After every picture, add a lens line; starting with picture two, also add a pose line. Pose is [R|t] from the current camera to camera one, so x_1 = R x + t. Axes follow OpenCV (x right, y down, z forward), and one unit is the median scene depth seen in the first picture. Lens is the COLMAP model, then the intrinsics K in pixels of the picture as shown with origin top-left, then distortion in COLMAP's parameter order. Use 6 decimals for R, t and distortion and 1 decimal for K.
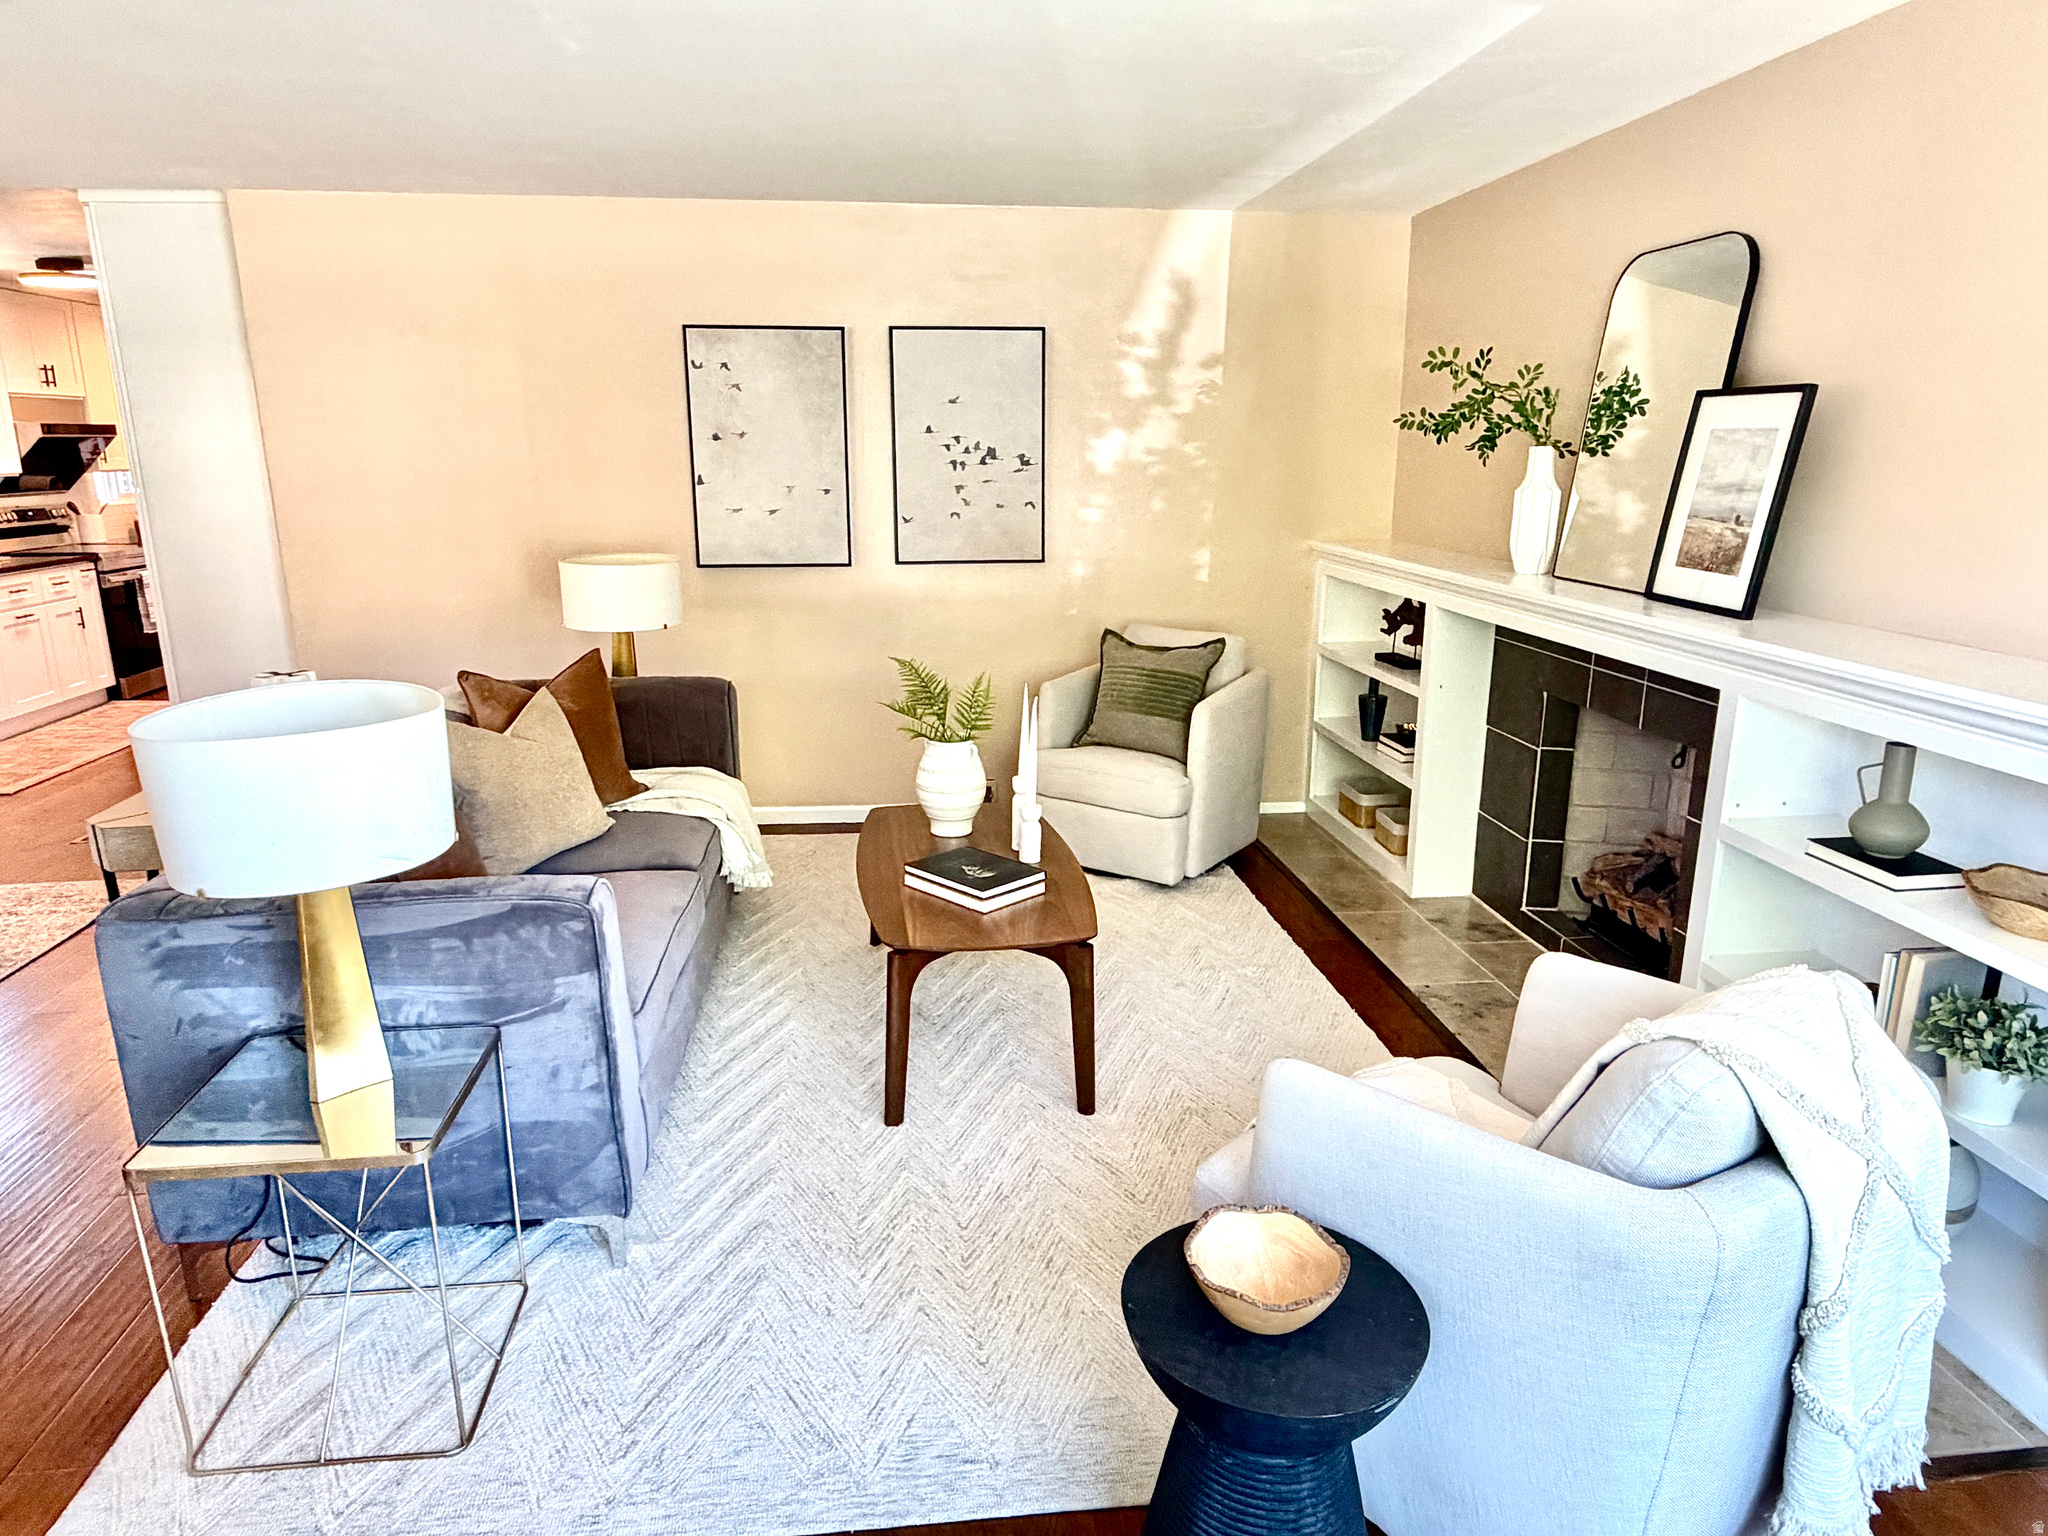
lens RADIAL K [[1279.1, 0, 1015.1], [0, 1279.1, 770.0], [0, 0, 1]] dist [0.004100, -0.001242]
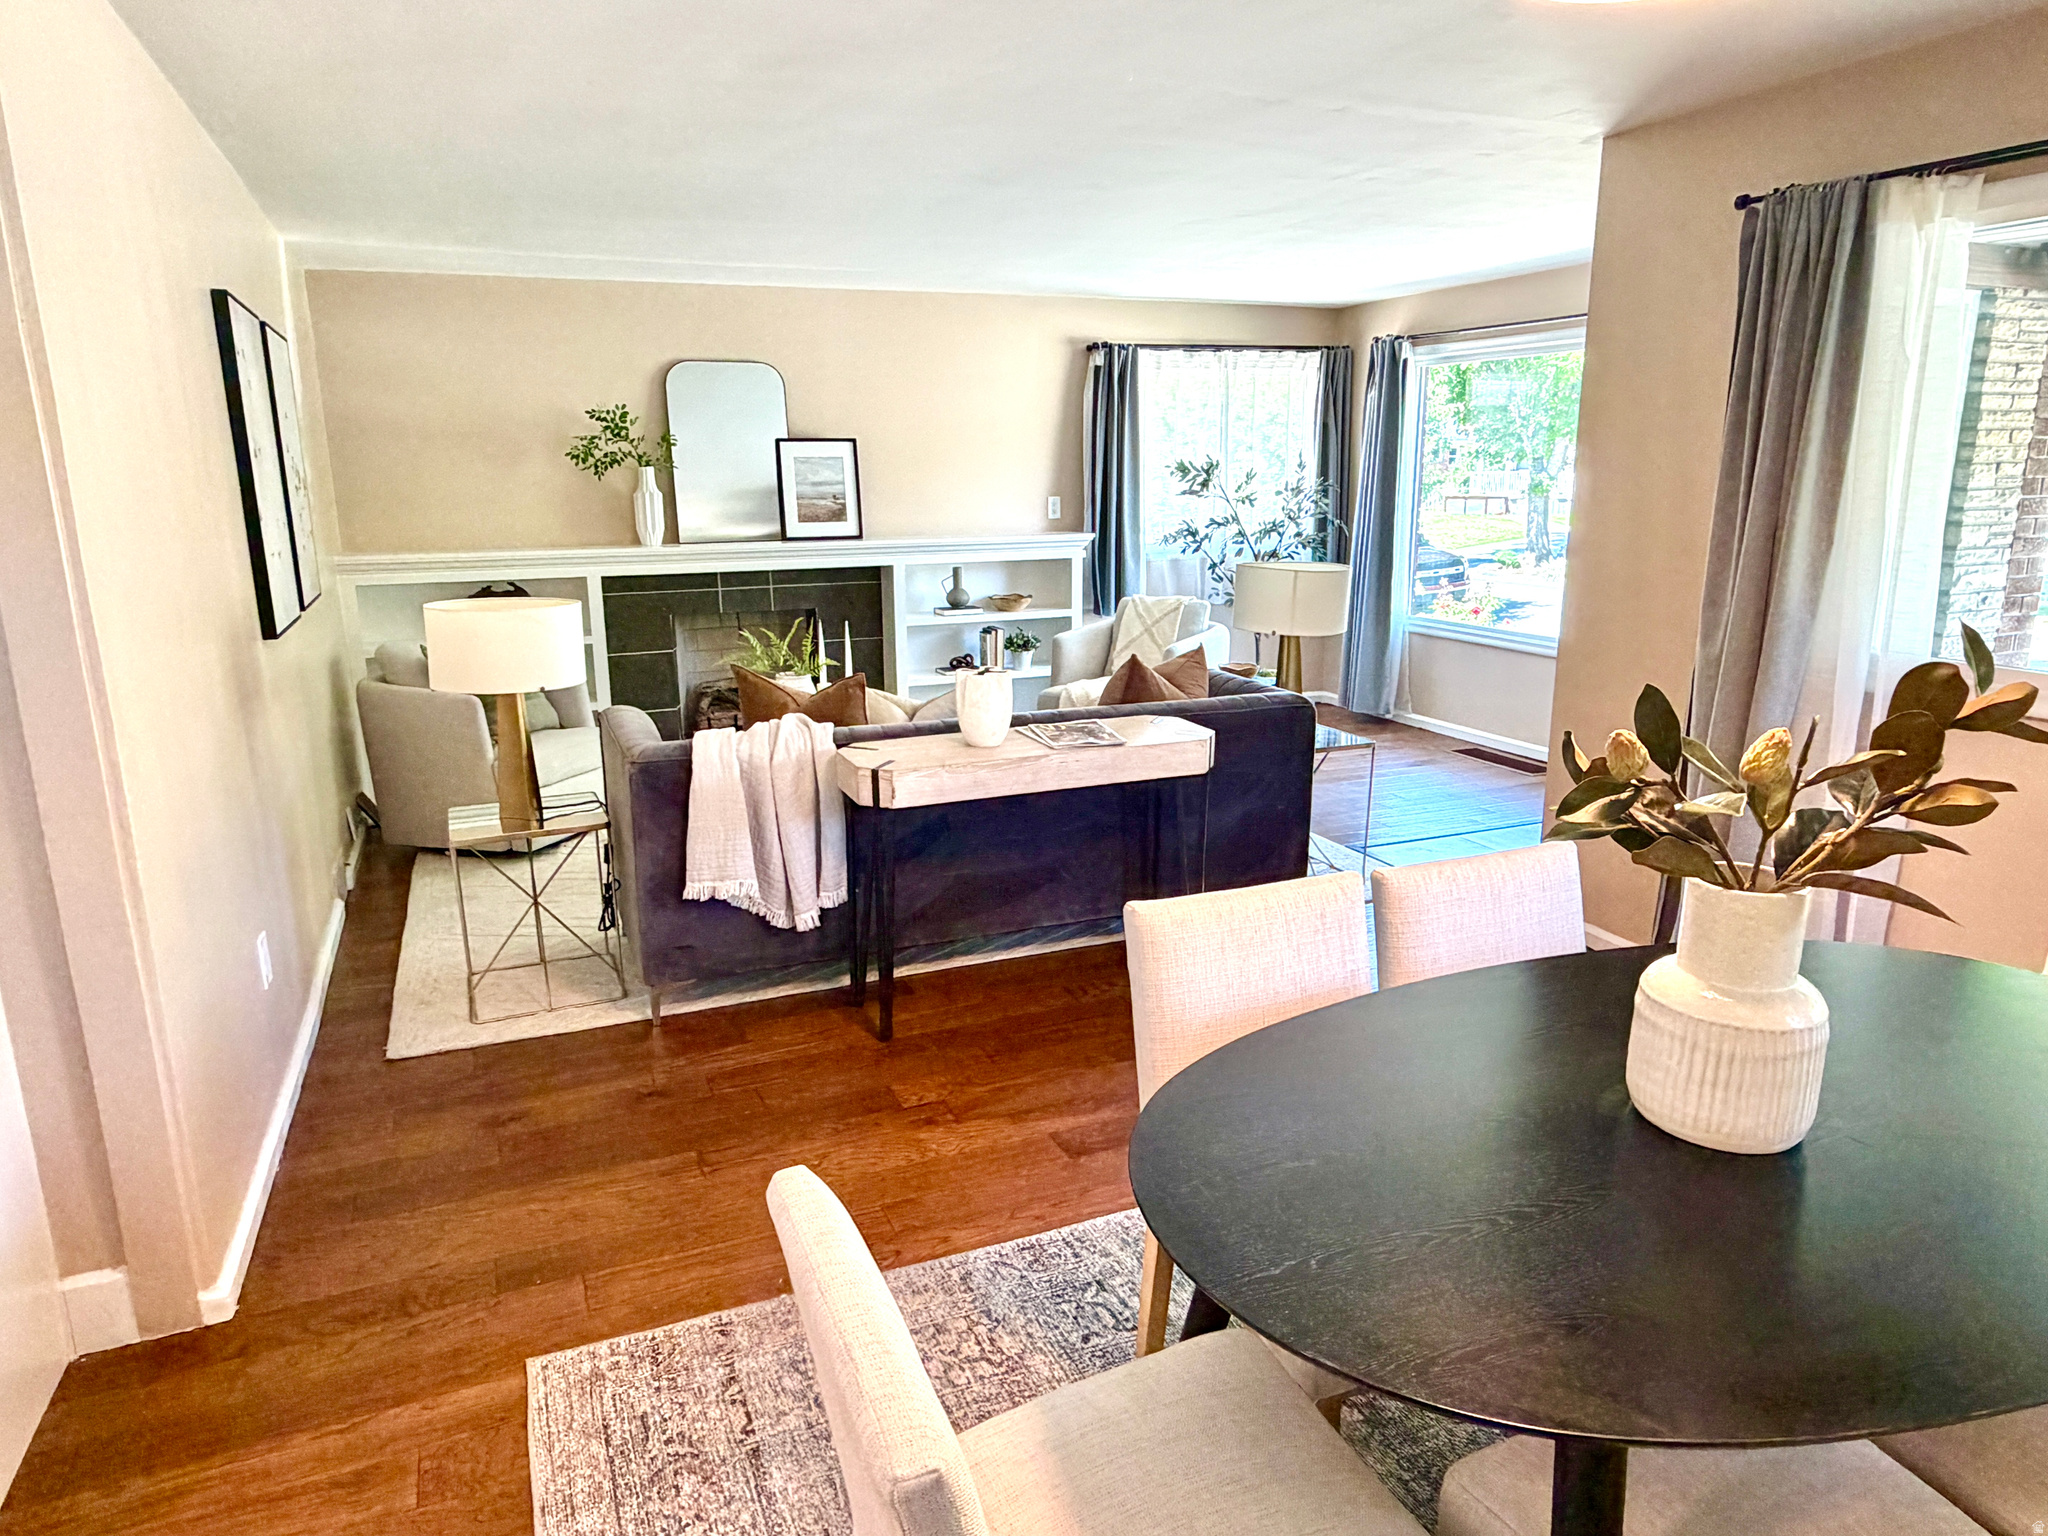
lens RADIAL K [[1279.1, 0, 1024.6], [0, 1279.1, 774.6], [0, 0, 1]] dist [0.004100, -0.001242]
pose [[-0.283687, -0.218528, 0.933685, -1.134394], [0.246035, 0.924504, 0.291134, -0.208160], [-0.926816, 0.312310, -0.208505, 0.862200]]
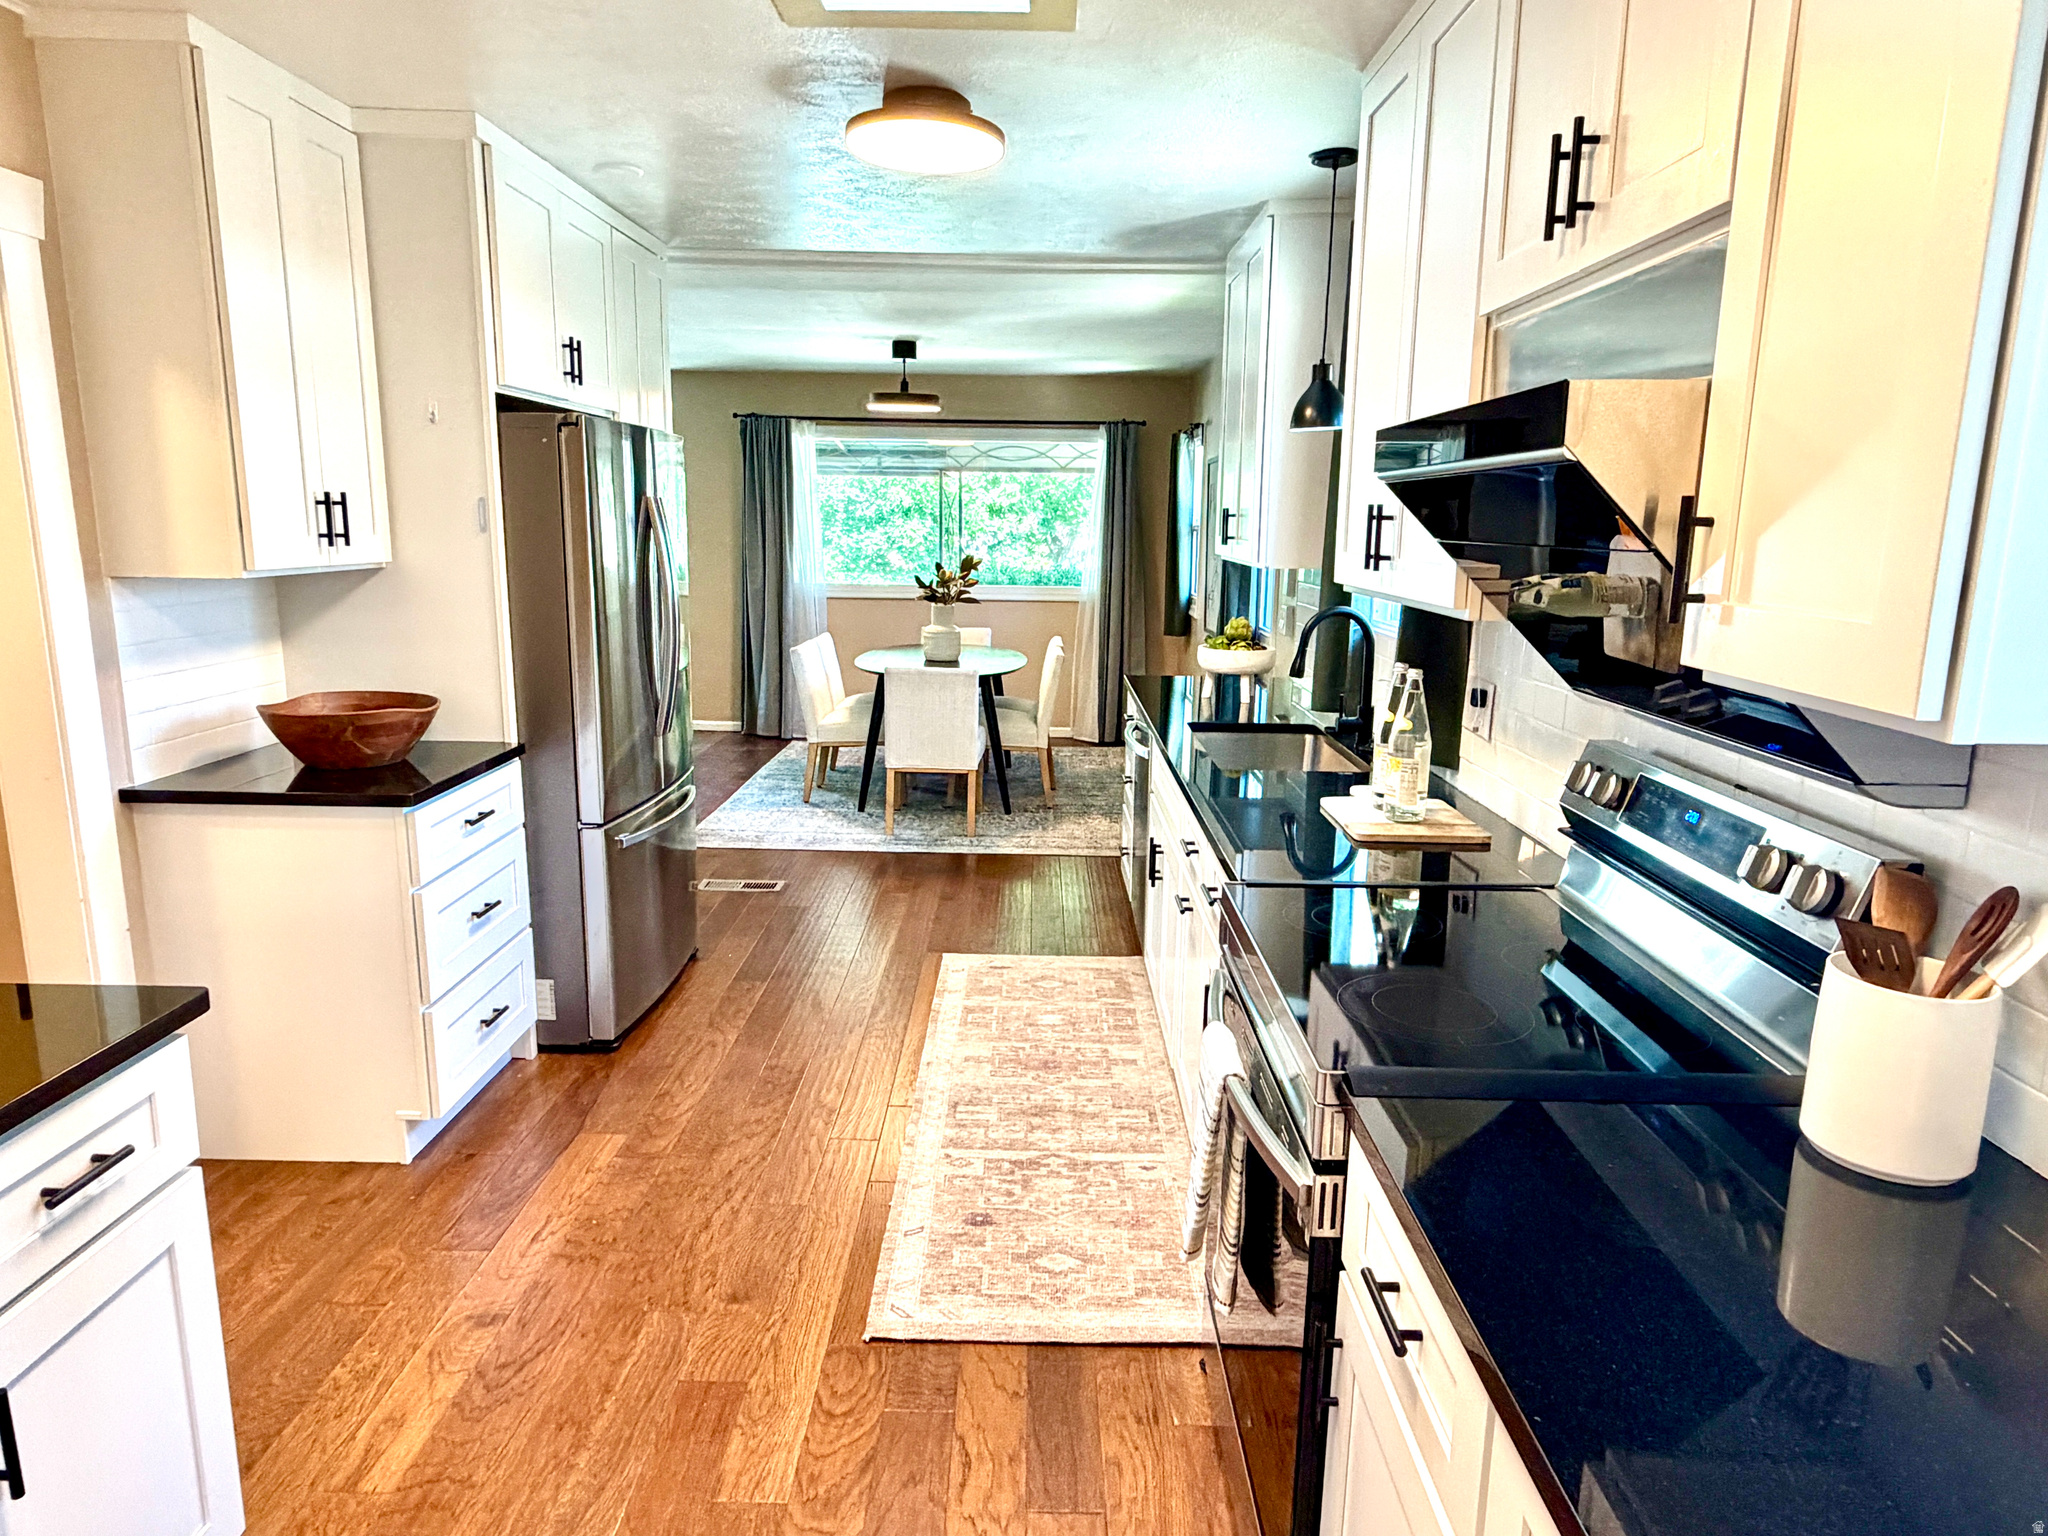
lens RADIAL K [[1279.1, 0, 1018.5], [0, 1279.1, 775.3], [0, 0, 1]] dist [0.004100, -0.001242]
pose [[-0.990740, -0.038526, 0.130190, -1.185576], [0.021836, 0.901198, 0.432856, -0.520405], [-0.134003, 0.431691, -0.892012, 2.074357]]
